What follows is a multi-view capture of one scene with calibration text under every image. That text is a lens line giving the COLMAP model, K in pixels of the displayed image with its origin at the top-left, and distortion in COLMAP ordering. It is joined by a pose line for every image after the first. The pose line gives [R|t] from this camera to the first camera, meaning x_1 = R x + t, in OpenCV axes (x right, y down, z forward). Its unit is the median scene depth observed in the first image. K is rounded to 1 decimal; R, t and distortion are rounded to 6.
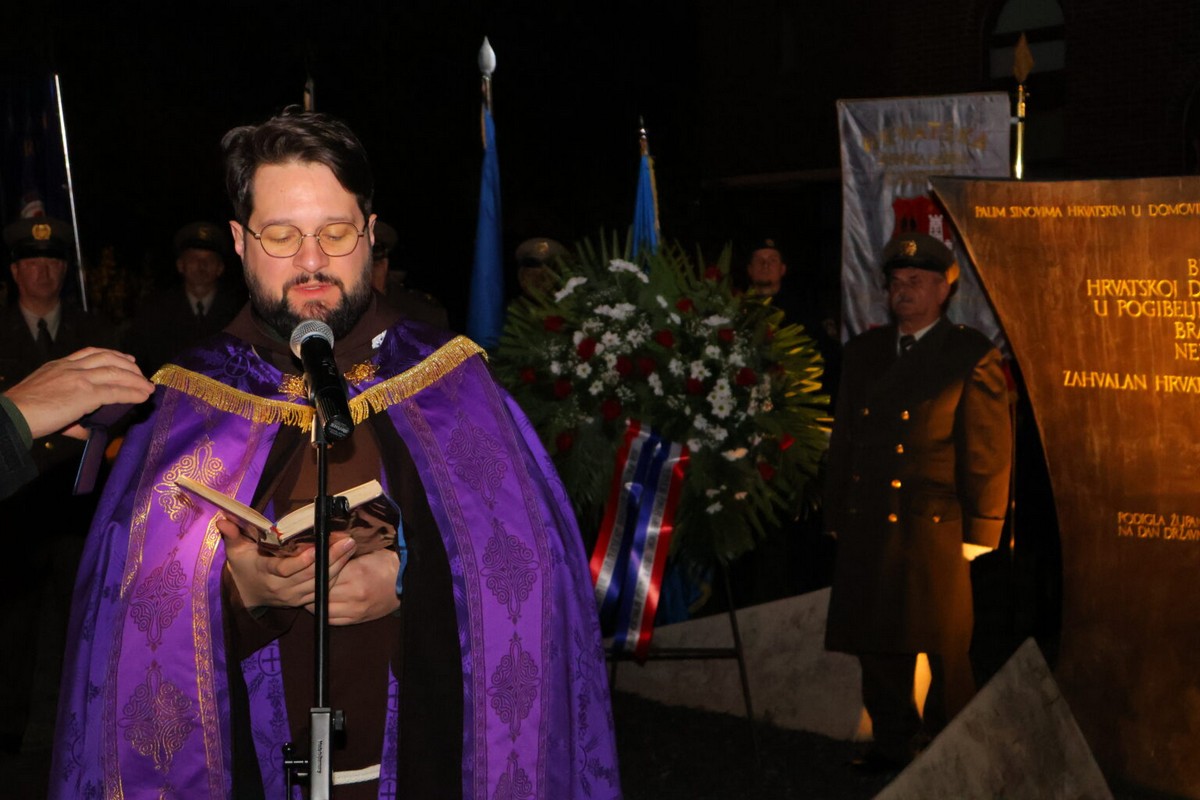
lens RADIAL K [[2178.5, 0, 600.0], [0, 2178.5, 400.0], [0, 0, 1]] dist [0.008829, 0.006799]
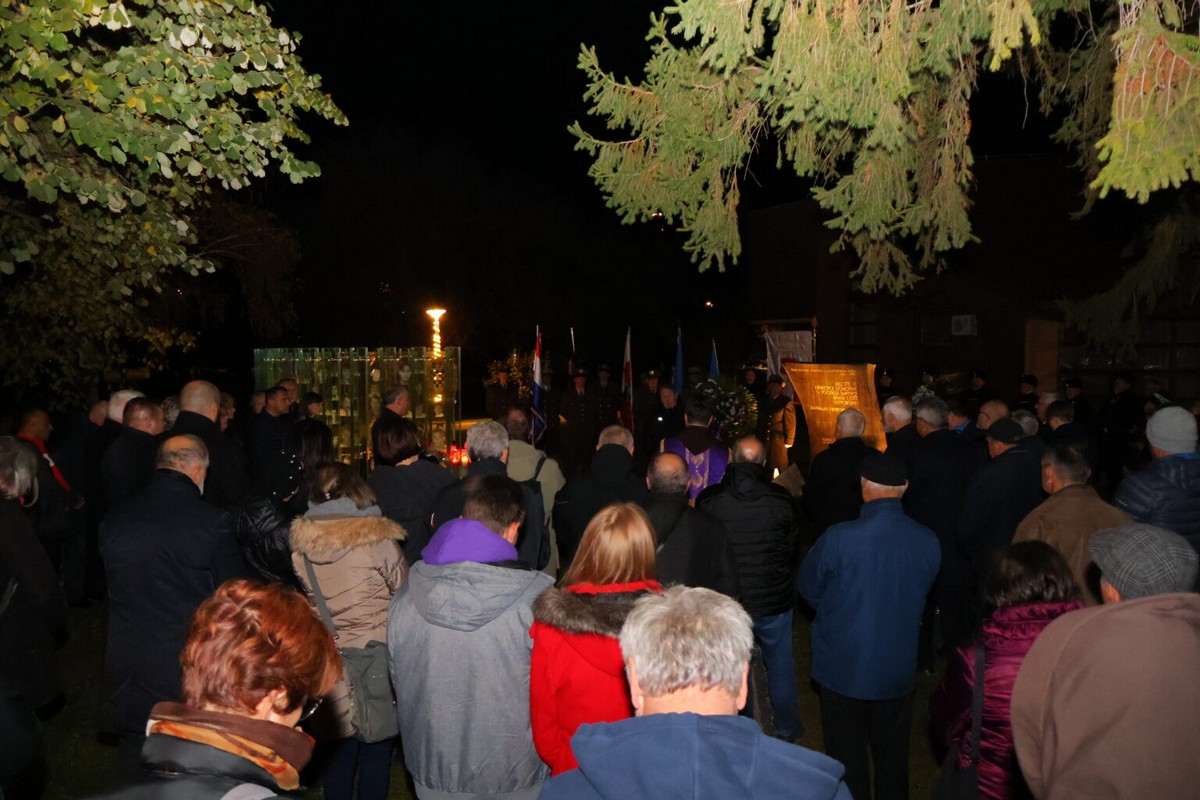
lens RADIAL K [[997.5, 0, 600.0], [0, 997.5, 400.0], [0, 0, 1]] dist [0.002399, -0.048744]
pose [[0.995358, 0.009755, -0.095743, -0.019220], [-0.009237, 0.999940, 0.005852, -0.033066], [0.095794, -0.004940, 0.995389, -1.058996]]
